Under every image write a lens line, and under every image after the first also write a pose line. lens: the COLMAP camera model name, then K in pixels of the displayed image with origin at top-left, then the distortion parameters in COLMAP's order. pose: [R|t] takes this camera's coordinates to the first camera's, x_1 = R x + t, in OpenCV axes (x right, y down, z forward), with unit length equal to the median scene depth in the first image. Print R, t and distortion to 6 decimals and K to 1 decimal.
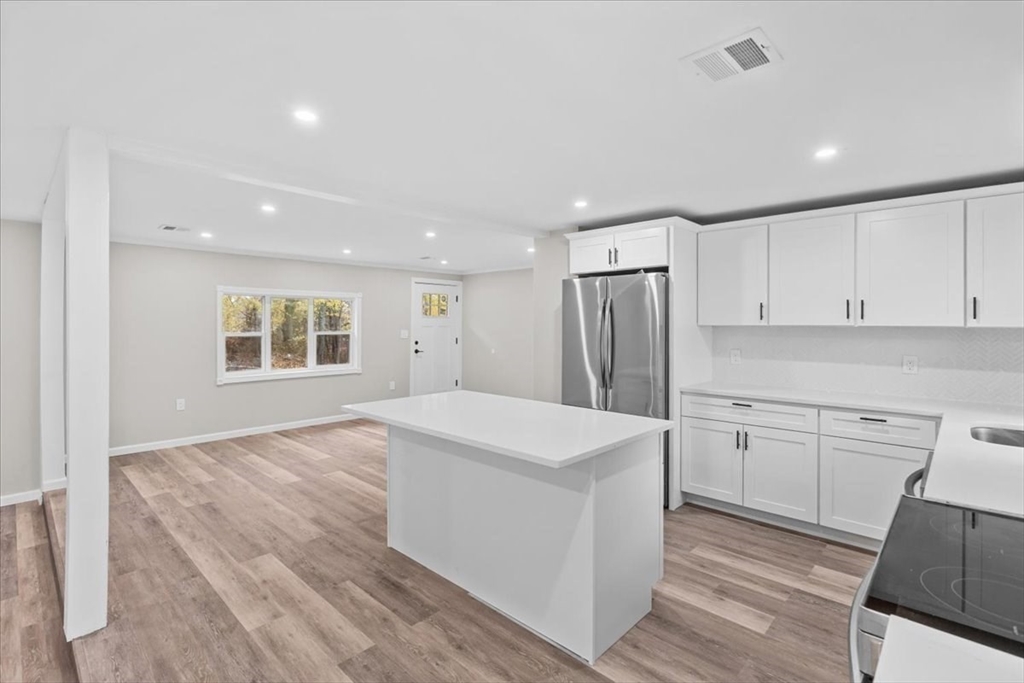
lens RADIAL K [[477.5, 0, 513.6], [0, 477.5, 323.1], [0, 0, 1]] dist [-0.003583, -0.000875]
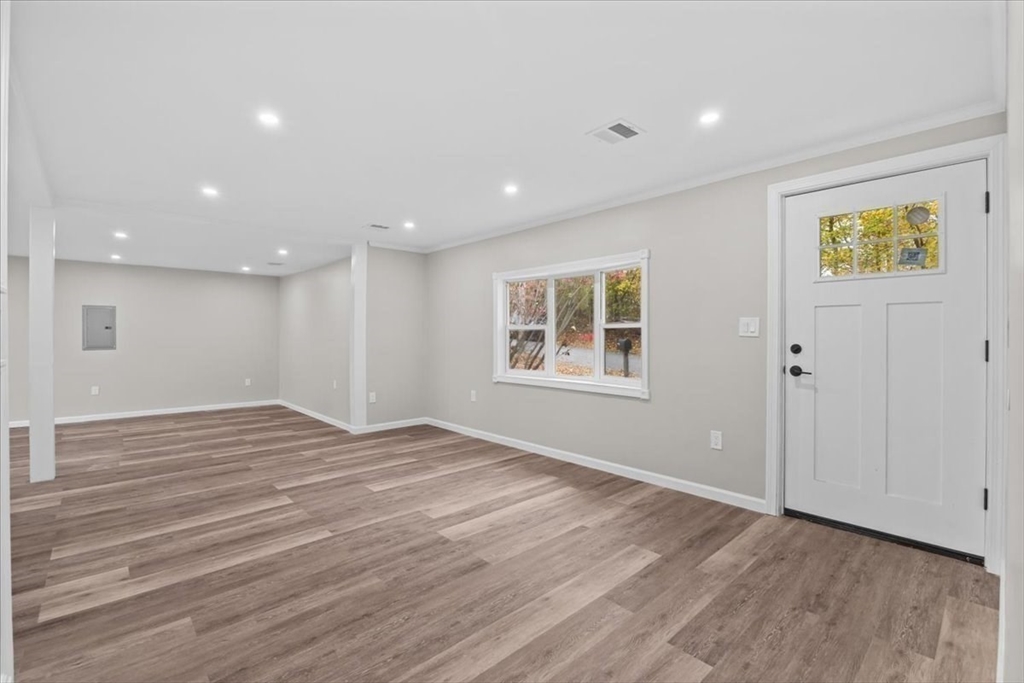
lens RADIAL K [[454.8, 0, 506.7], [0, 454.8, 332.1], [0, 0, 1]] dist [-0.006126, -0.002134]
pose [[-0.076011, -0.006766, -0.997084, 0.395121], [0.003465, 0.999969, -0.007049, 0.064451], [0.997101, -0.003991, -0.075985, 1.738458]]
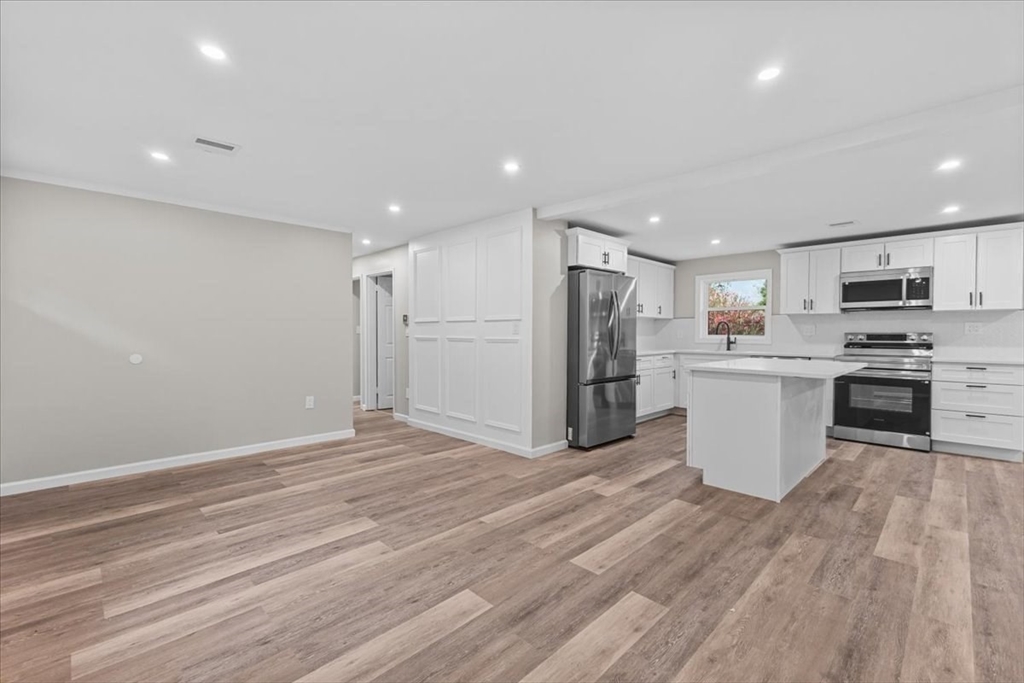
lens RADIAL K [[442.0, 0, 508.0], [0, 442.0, 337.5], [0, 0, 1]] dist [0.013371, -0.003430]
pose [[0.035120, -0.014913, 0.999272, -1.081729], [-0.004273, 0.999877, 0.015072, 0.062923], [-0.999374, -0.004800, 0.035052, 1.322246]]
